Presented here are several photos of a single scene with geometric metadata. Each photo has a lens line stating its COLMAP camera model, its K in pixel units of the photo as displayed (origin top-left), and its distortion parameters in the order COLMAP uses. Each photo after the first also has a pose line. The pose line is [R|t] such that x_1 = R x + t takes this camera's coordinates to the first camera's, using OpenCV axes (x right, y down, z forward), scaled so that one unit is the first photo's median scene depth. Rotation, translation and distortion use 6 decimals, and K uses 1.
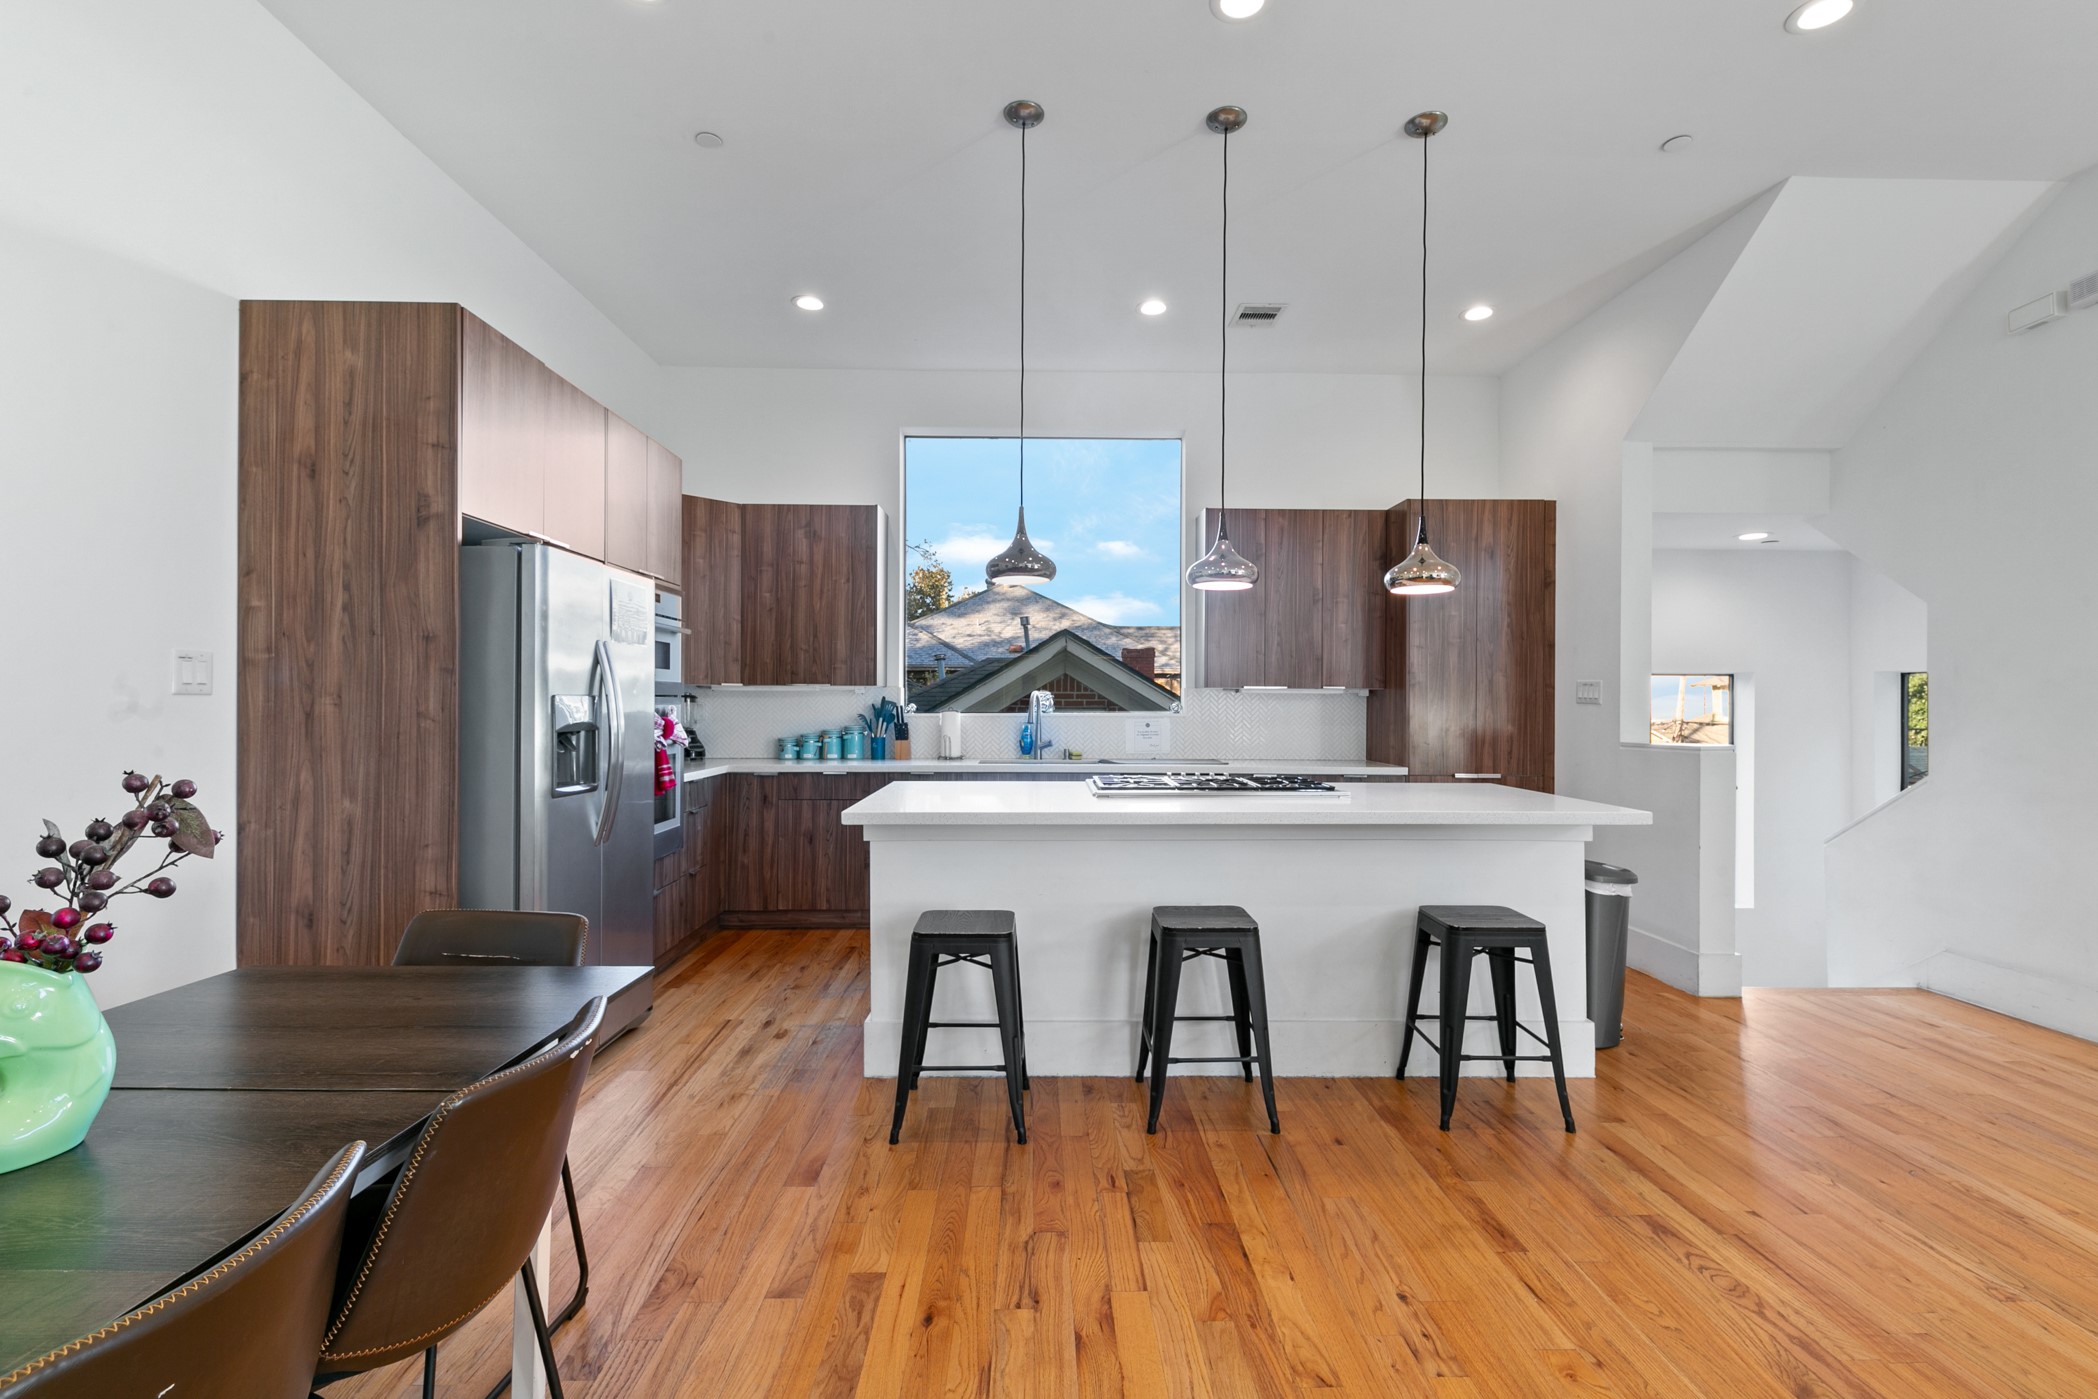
lens RADIAL K [[924.7, 0, 1058.5], [0, 924.7, 706.2], [0, 0, 1]] dist [-0.000834, -0.000272]
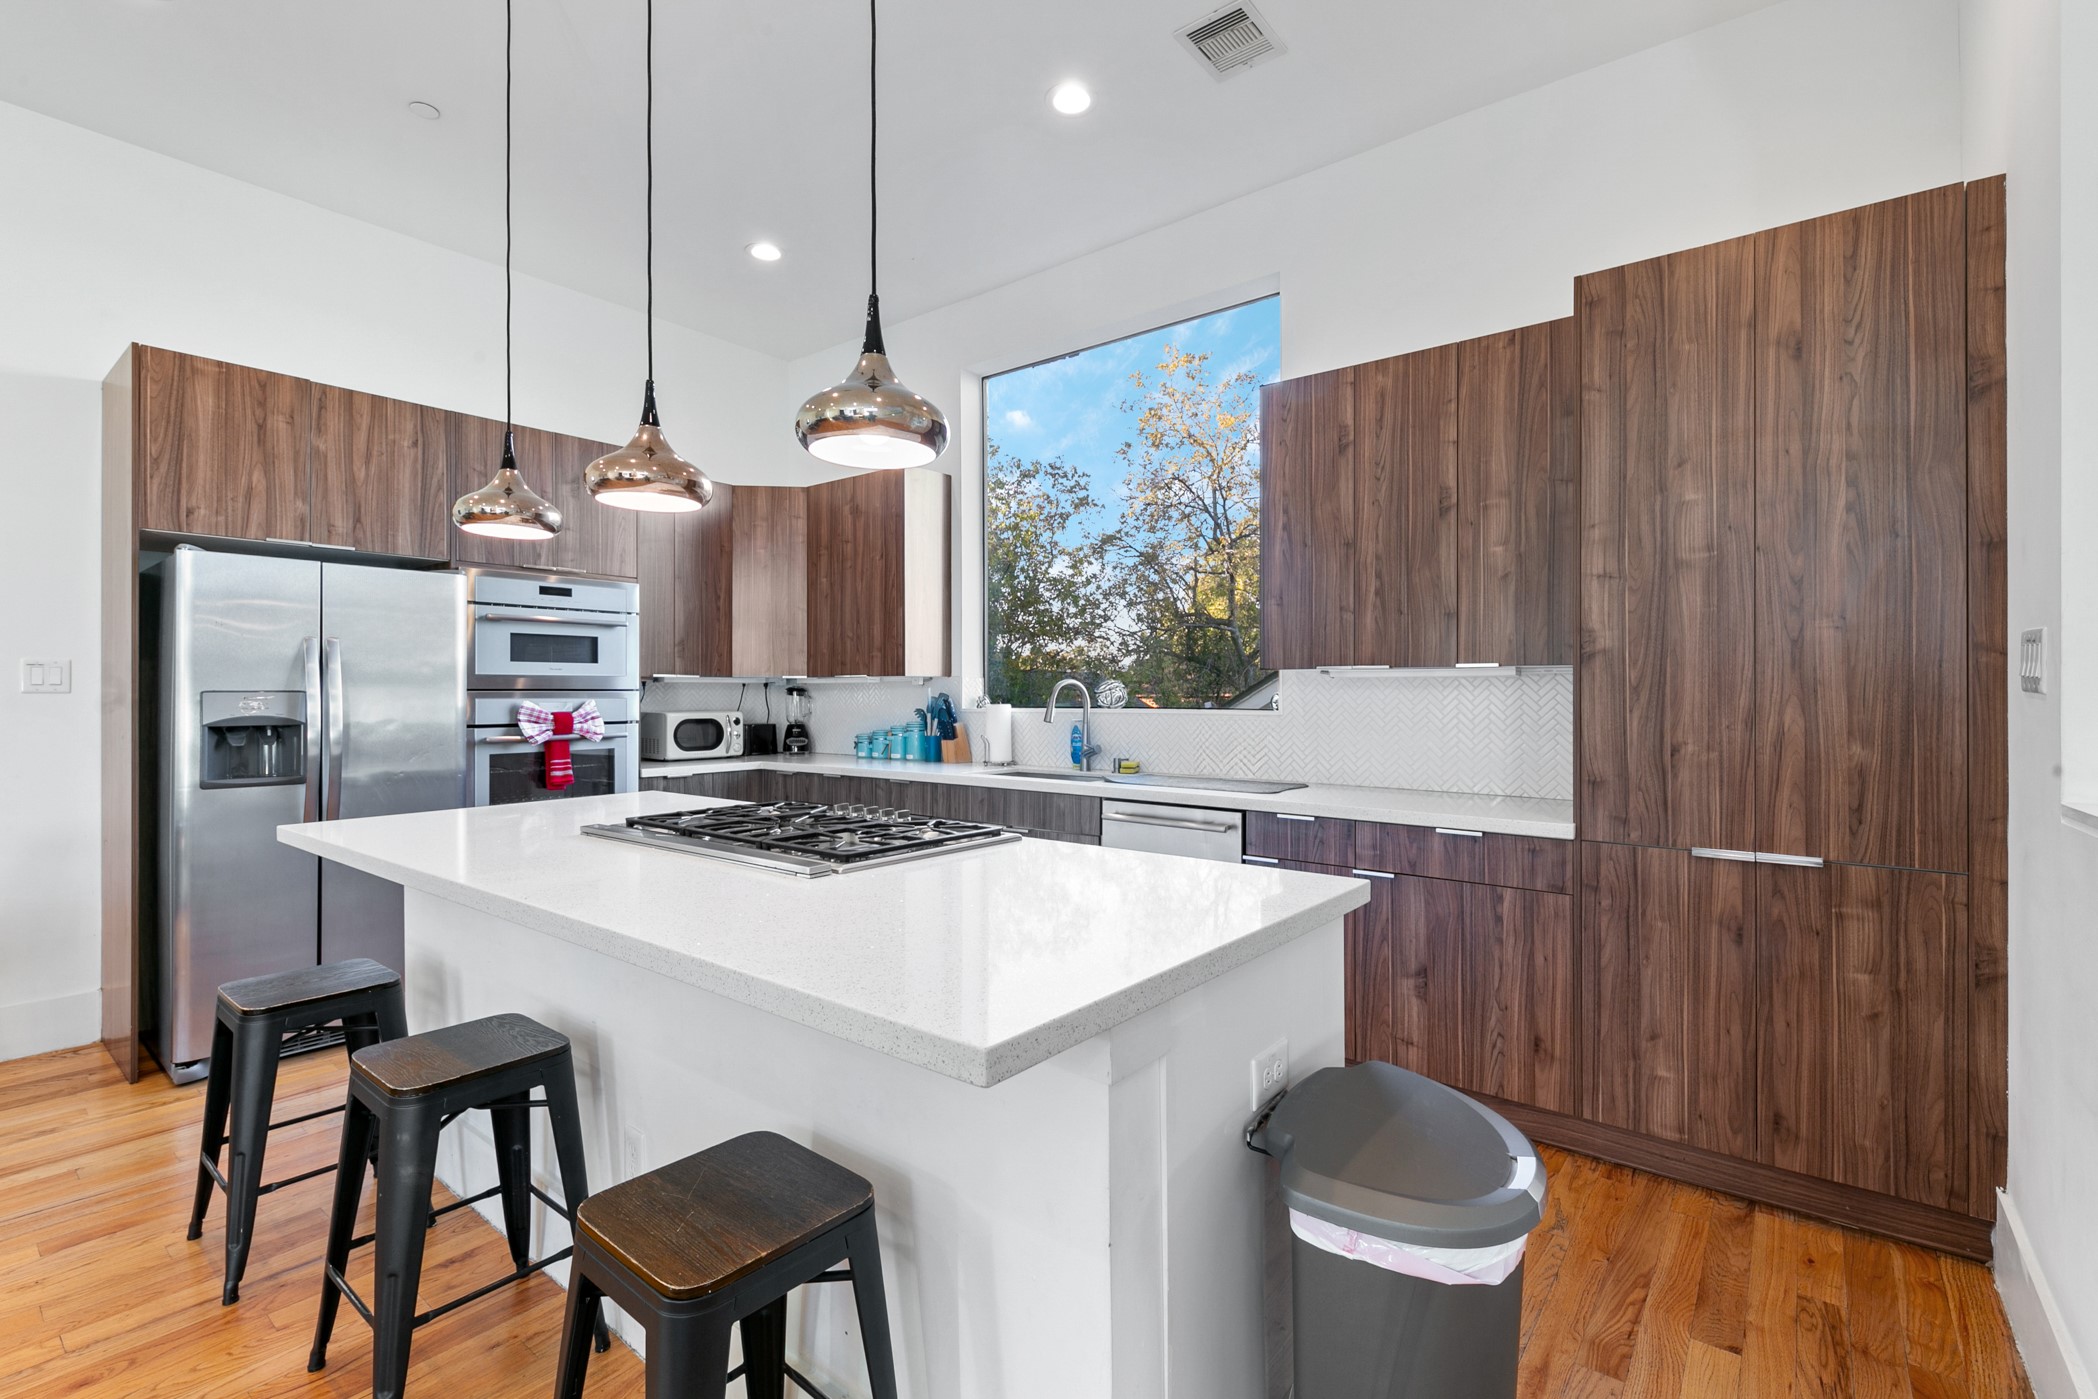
lens RADIAL K [[946.3, 0, 1032.3], [0, 946.3, 698.7], [0, 0, 1]] dist [0.001329, -0.000106]
pose [[0.763435, -0.001348, -0.645884, 0.480236], [0.001414, 0.999999, -0.000416, -0.000696], [0.645884, -0.000596, 0.763436, 0.426910]]
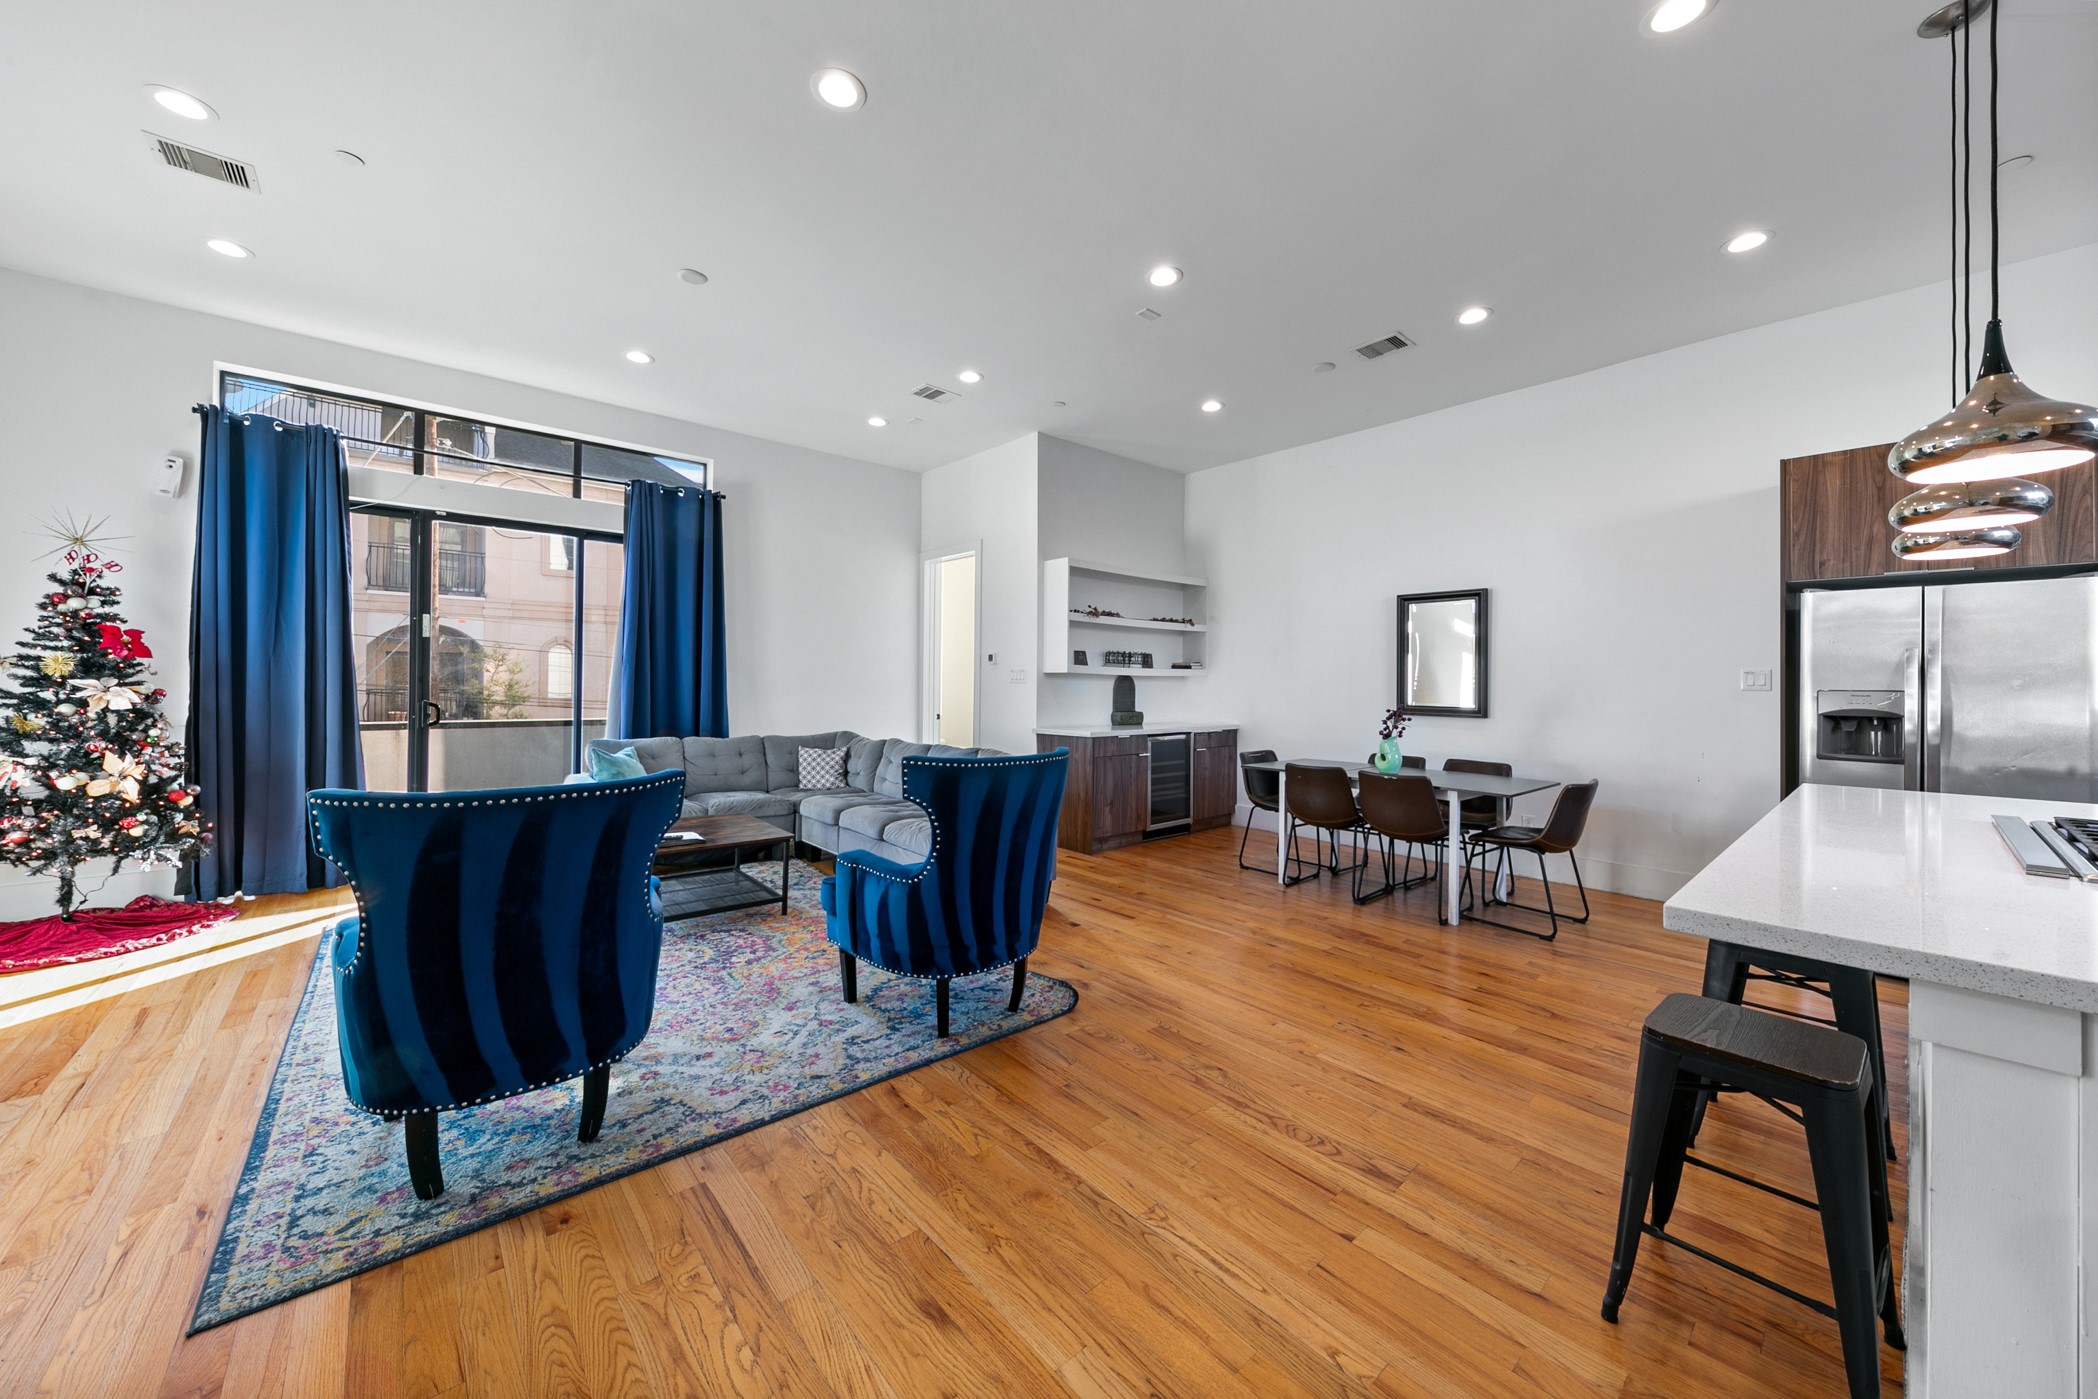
lens RADIAL K [[735.8, 0, 1043.8], [0, 735.8, 675.8], [0, 0, 1]] dist [0.015458, -0.008236]
pose [[-0.767998, -0.019941, -0.640142, 0.652029], [-0.015660, 0.999801, -0.012357, -0.000382], [0.640261, 0.000534, -0.768158, 0.608680]]
